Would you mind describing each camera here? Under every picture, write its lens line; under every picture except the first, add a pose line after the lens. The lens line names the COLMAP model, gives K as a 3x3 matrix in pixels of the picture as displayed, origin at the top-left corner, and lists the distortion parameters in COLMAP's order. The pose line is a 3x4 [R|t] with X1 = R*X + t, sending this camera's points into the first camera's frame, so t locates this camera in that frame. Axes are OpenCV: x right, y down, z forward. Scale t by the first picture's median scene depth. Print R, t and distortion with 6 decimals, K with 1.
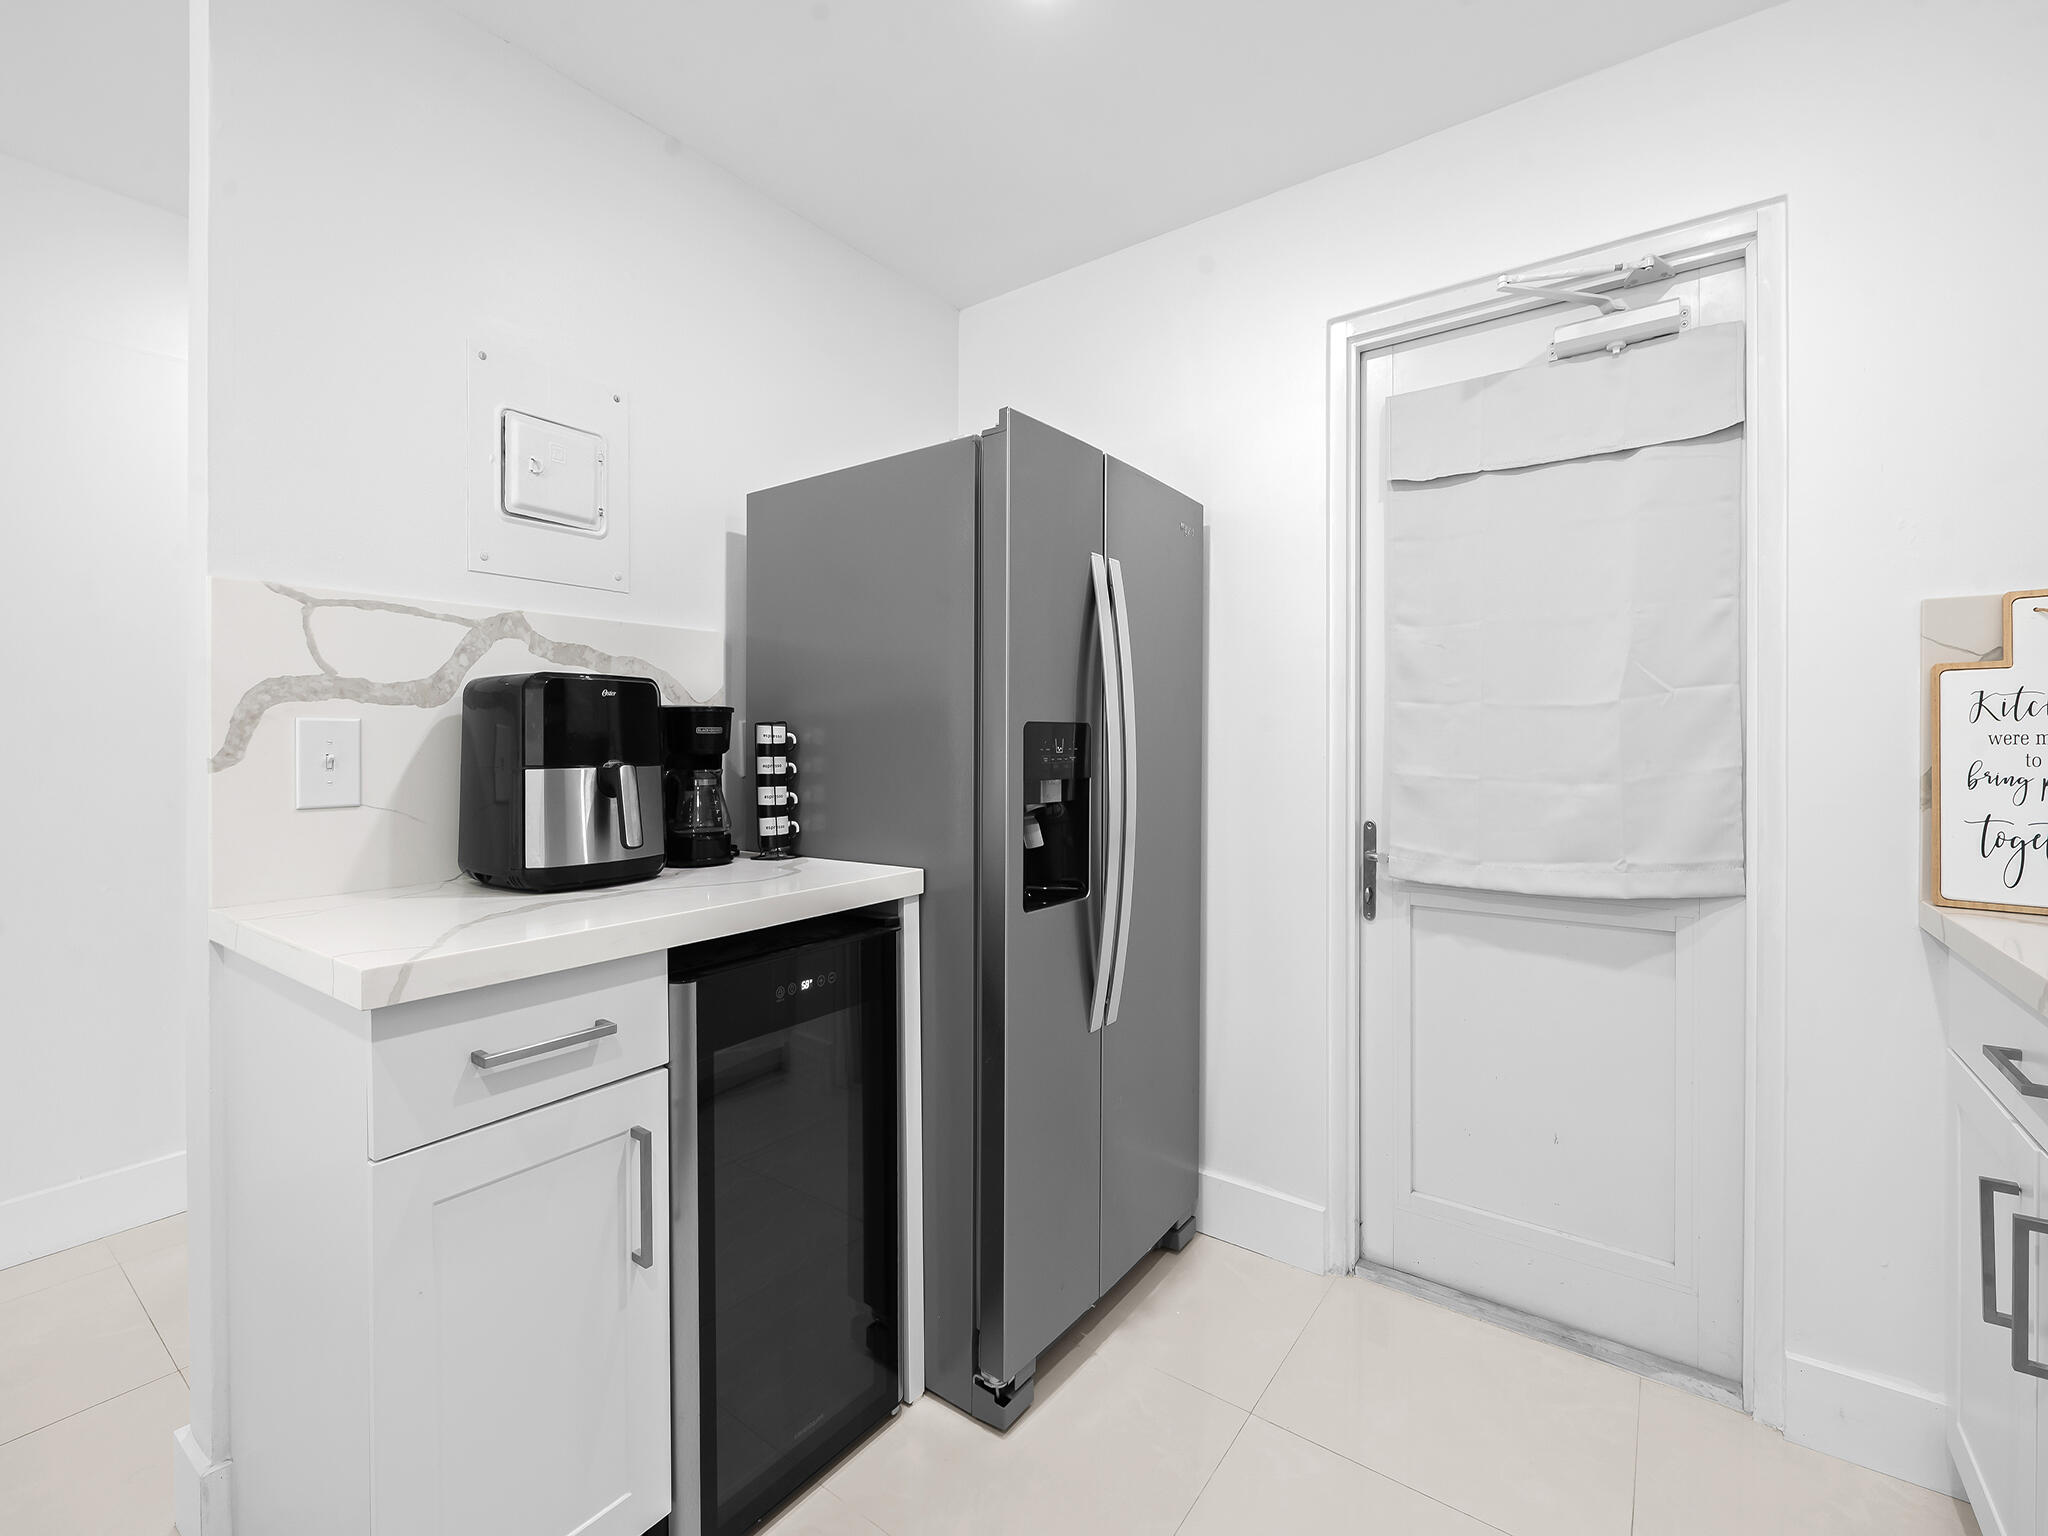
lens RADIAL K [[884.4, 0, 1001.2], [0, 884.4, 741.7], [0, 0, 1]] dist [-0.001039, -0.000544]
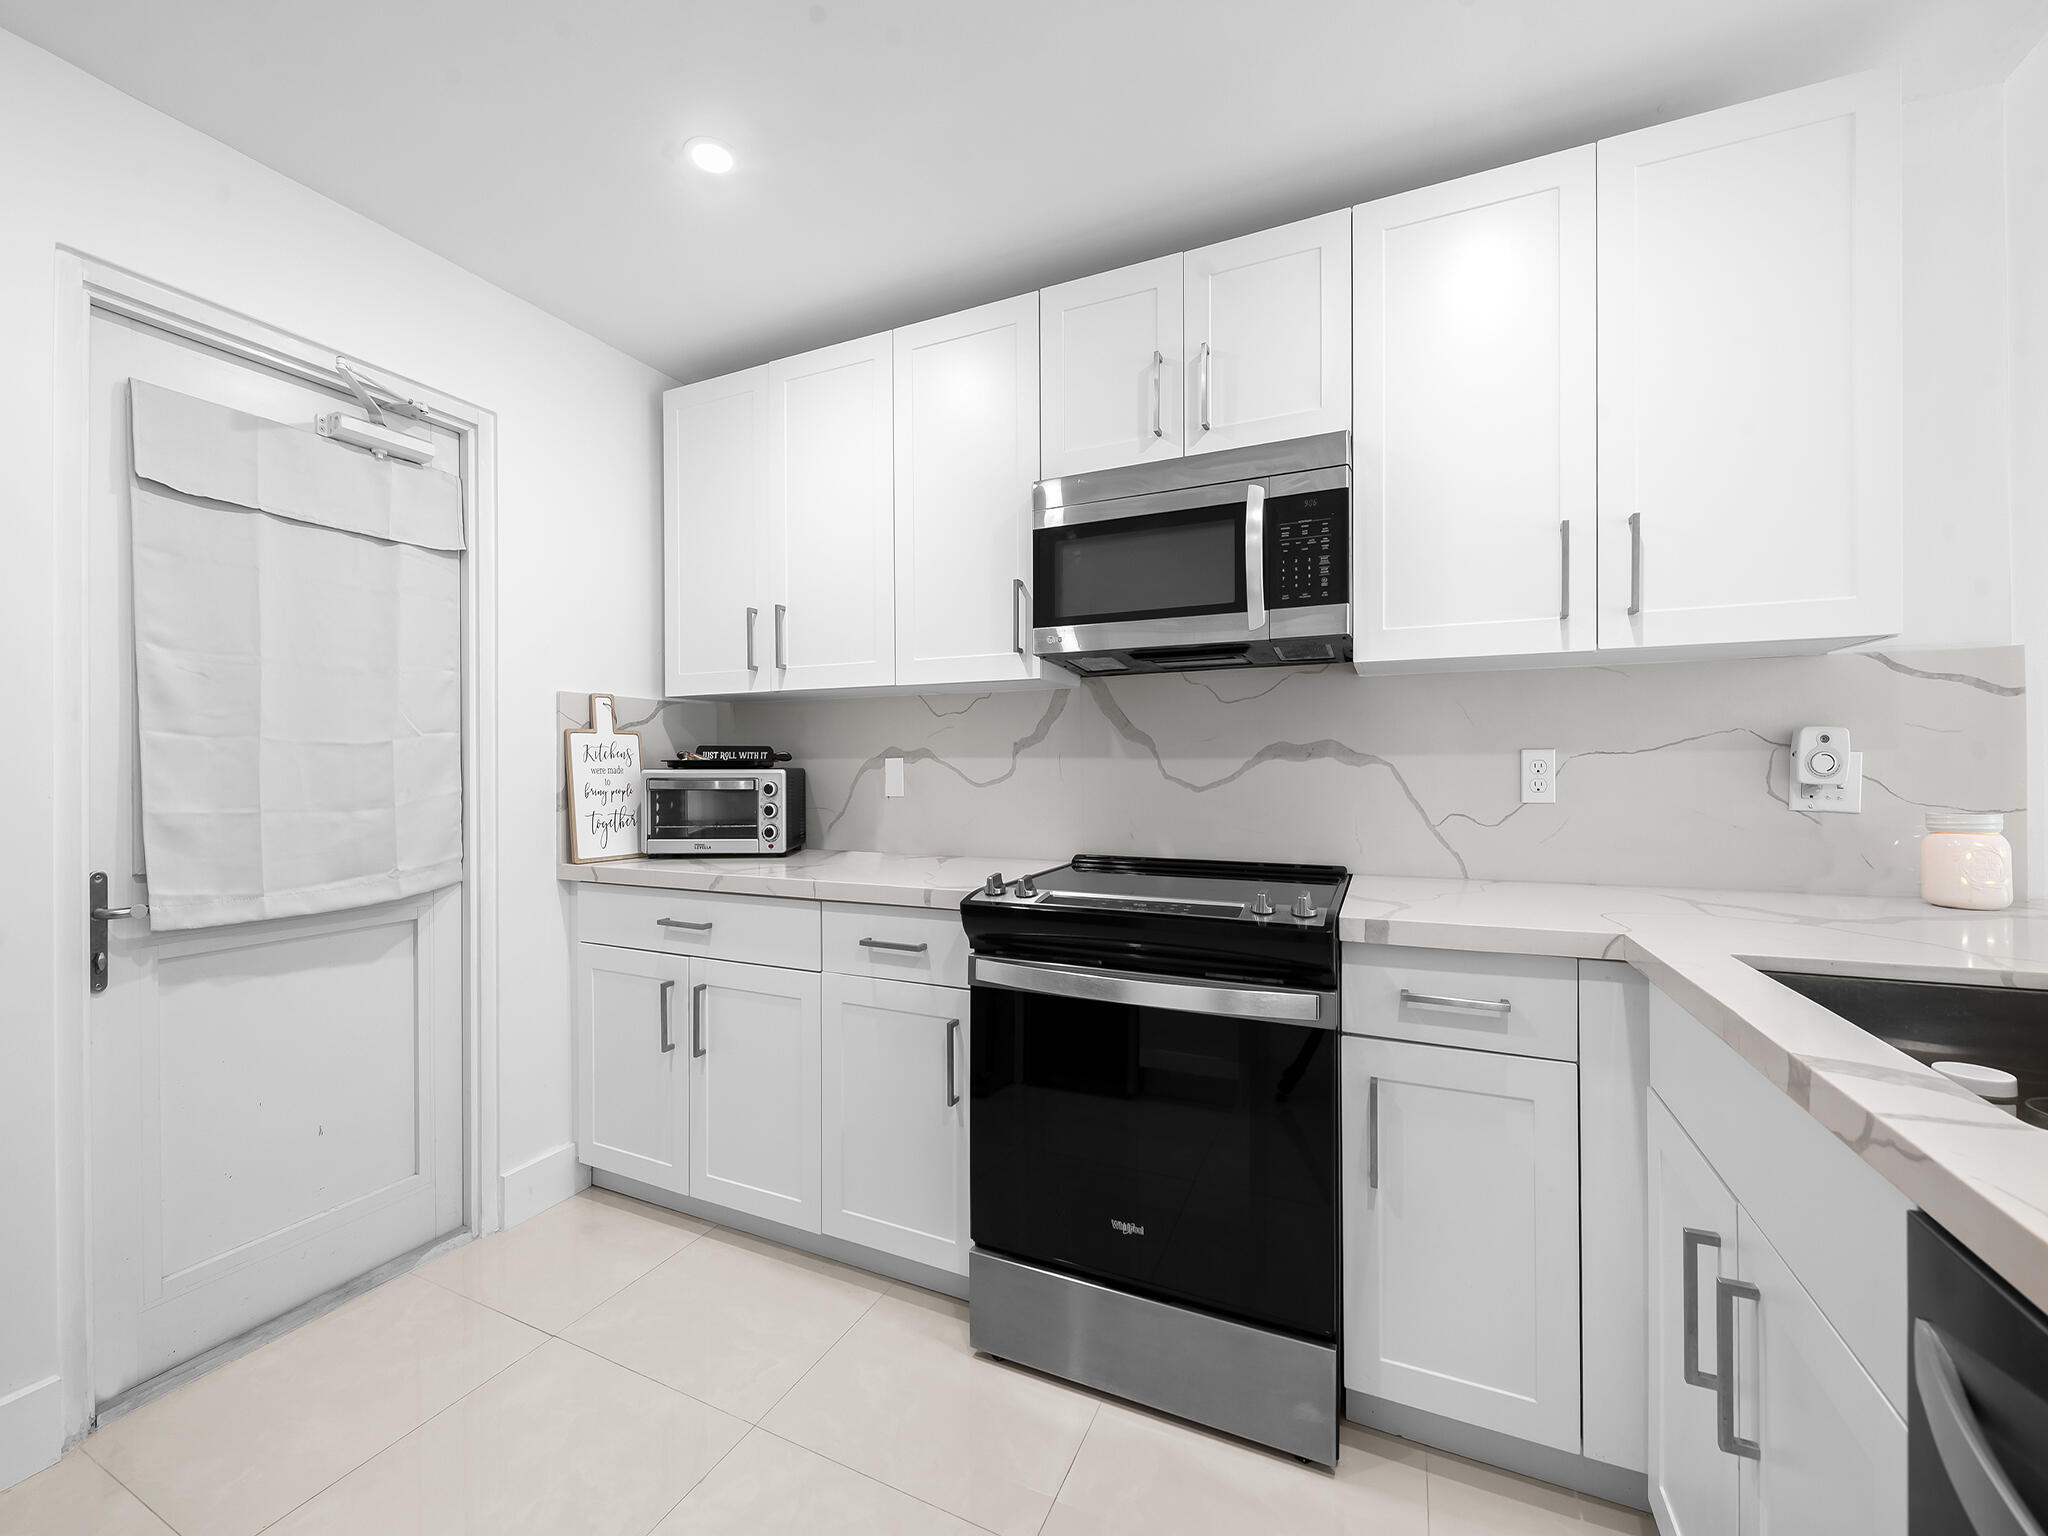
lens RADIAL K [[823.4, 0, 1014.1], [0, 823.4, 760.4], [0, 0, 1]] dist [-0.005673, -0.000728]
pose [[-0.199239, 0.008167, 0.979917, -0.601877], [0.006024, 0.999957, -0.007109, -0.005854], [-0.979932, 0.004486, -0.199279, 0.369662]]
